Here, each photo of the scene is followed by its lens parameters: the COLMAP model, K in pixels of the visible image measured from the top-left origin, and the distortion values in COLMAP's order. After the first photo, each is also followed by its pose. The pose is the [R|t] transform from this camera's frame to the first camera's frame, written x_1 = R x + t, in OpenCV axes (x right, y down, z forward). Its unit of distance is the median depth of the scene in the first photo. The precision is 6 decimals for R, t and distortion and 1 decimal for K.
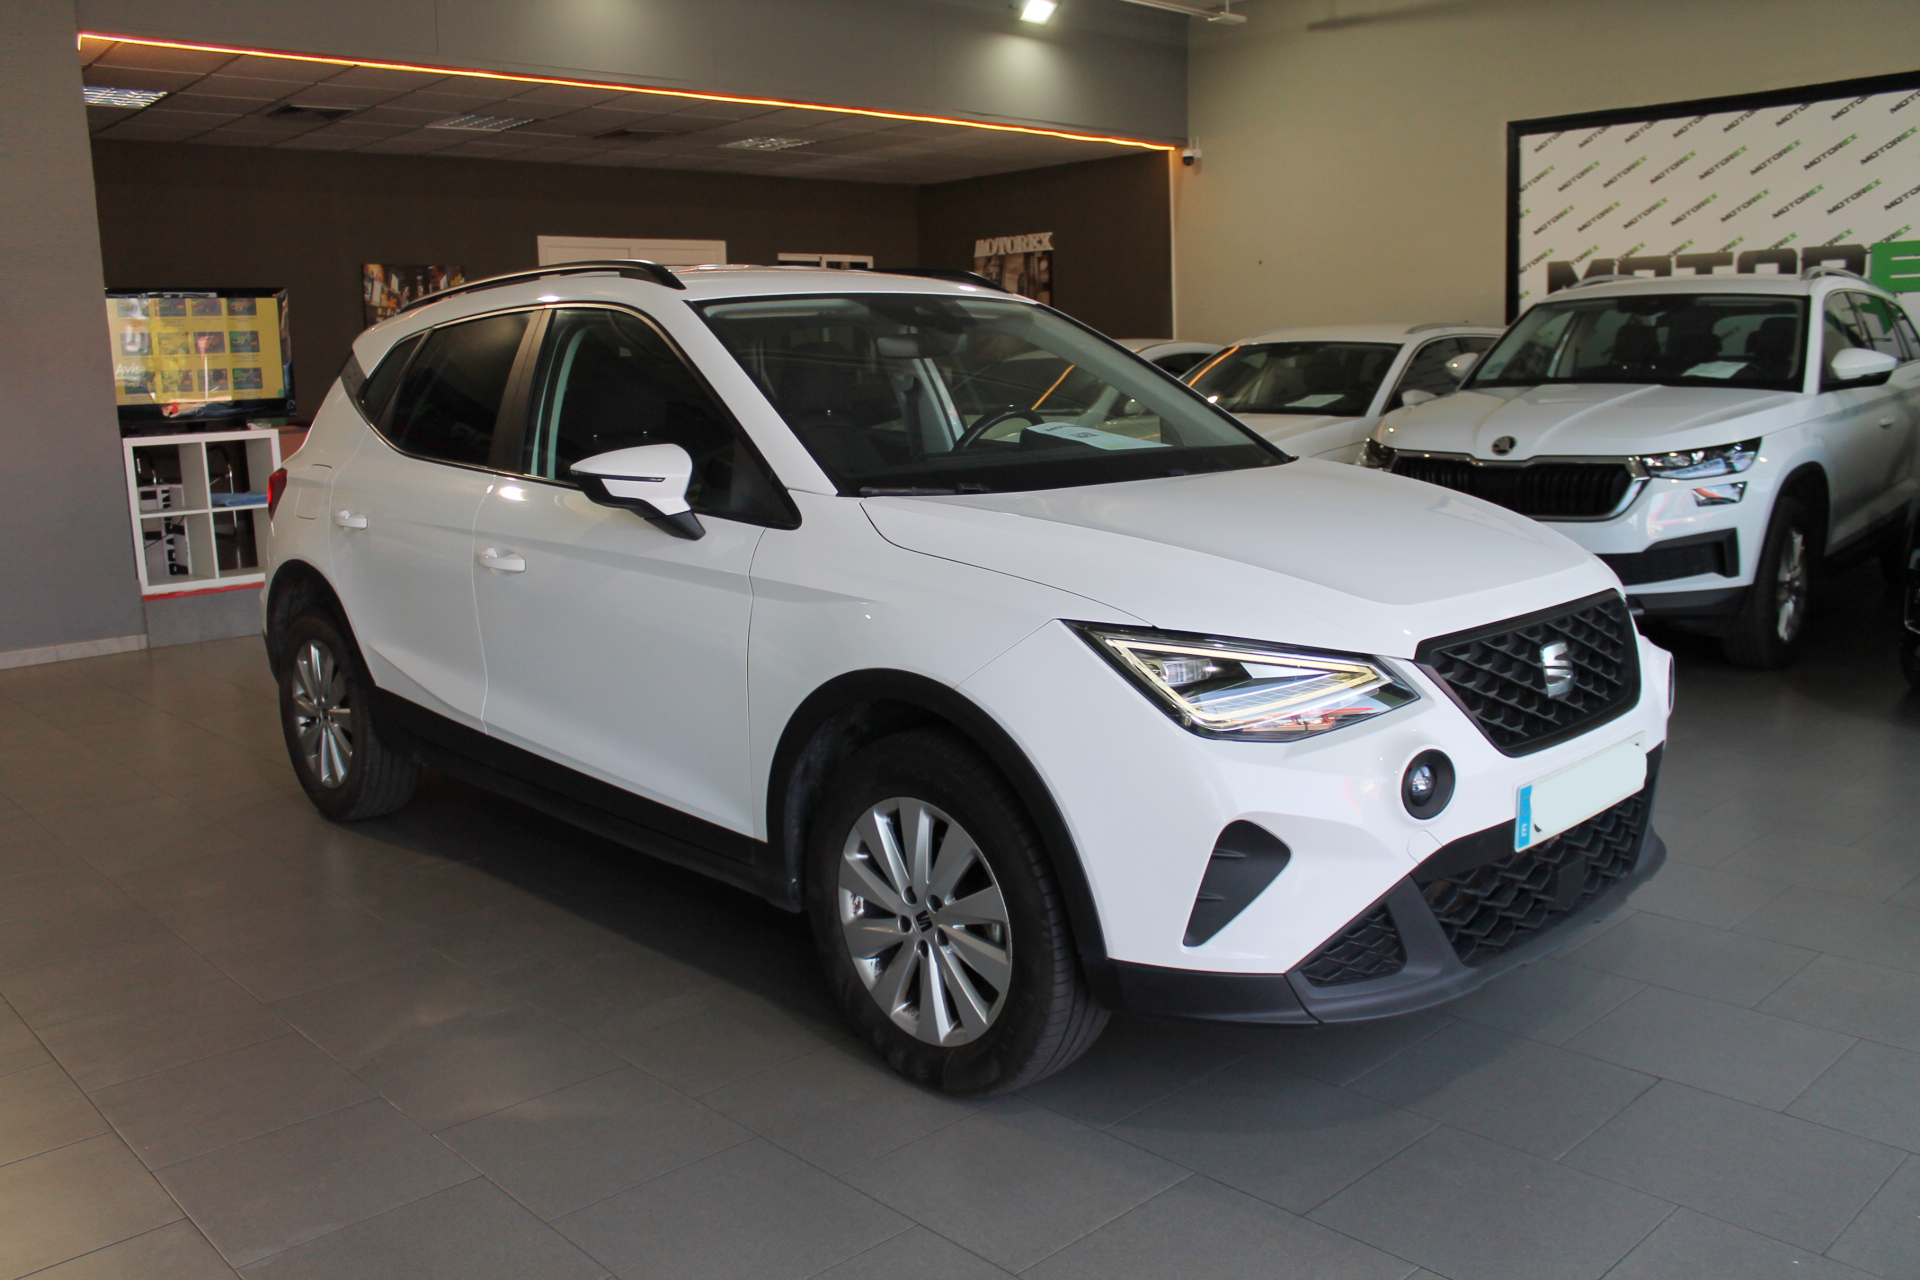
lens RADIAL K [[1612.1, 0, 955.0], [0, 1612.1, 648.9], [0, 0, 1]] dist [-0.164590, 0.141442]
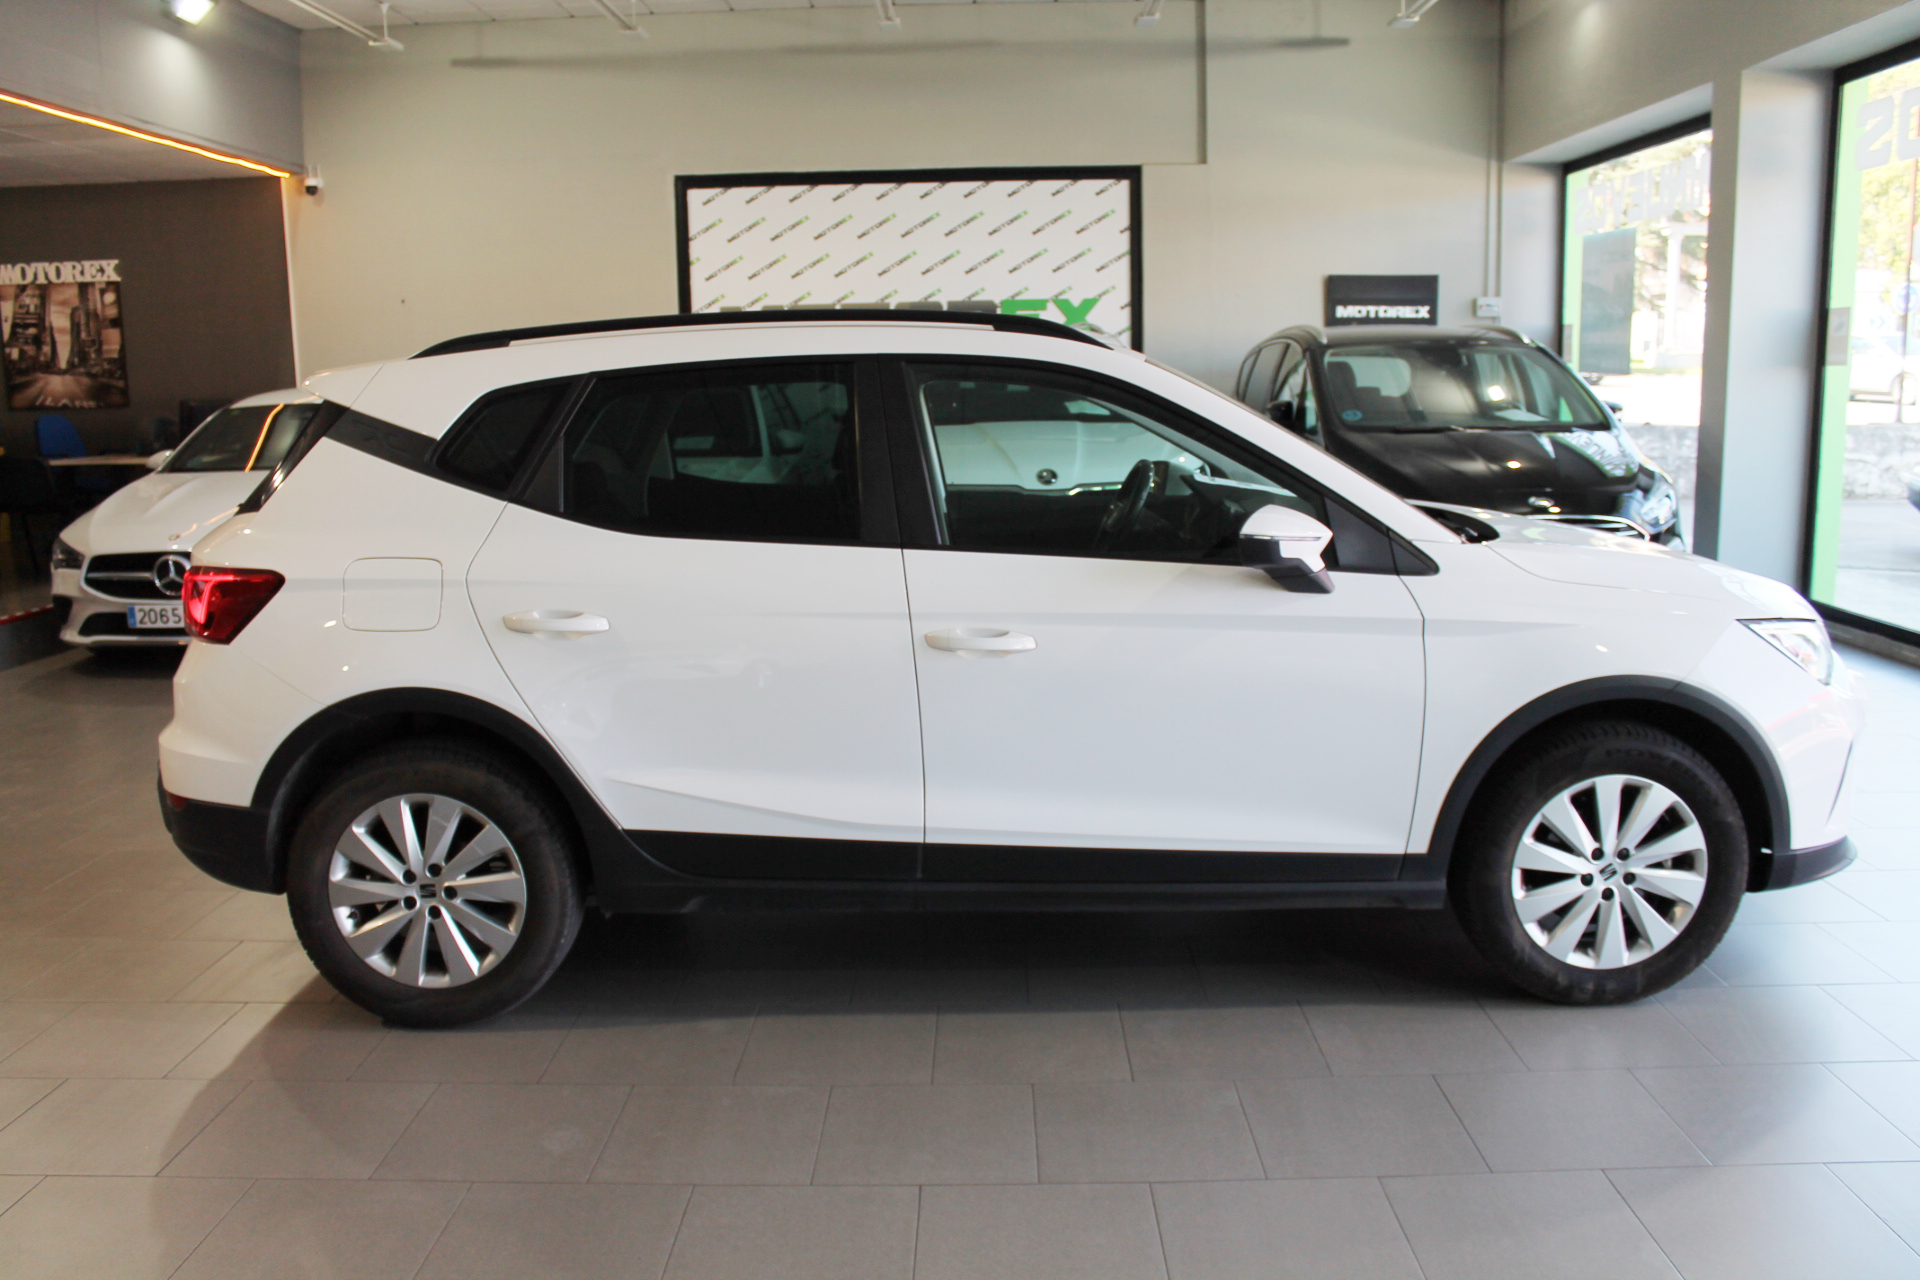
lens RADIAL K [[1612.1, 0, 958.8], [0, 1612.1, 654.2], [0, 0, 1]] dist [-0.164590, 0.141442]
pose [[0.693675, -0.112659, 0.711423, -0.316812], [0.123621, 0.991658, 0.036500, -0.028272], [-0.709600, 0.062627, 0.701816, 0.122698]]
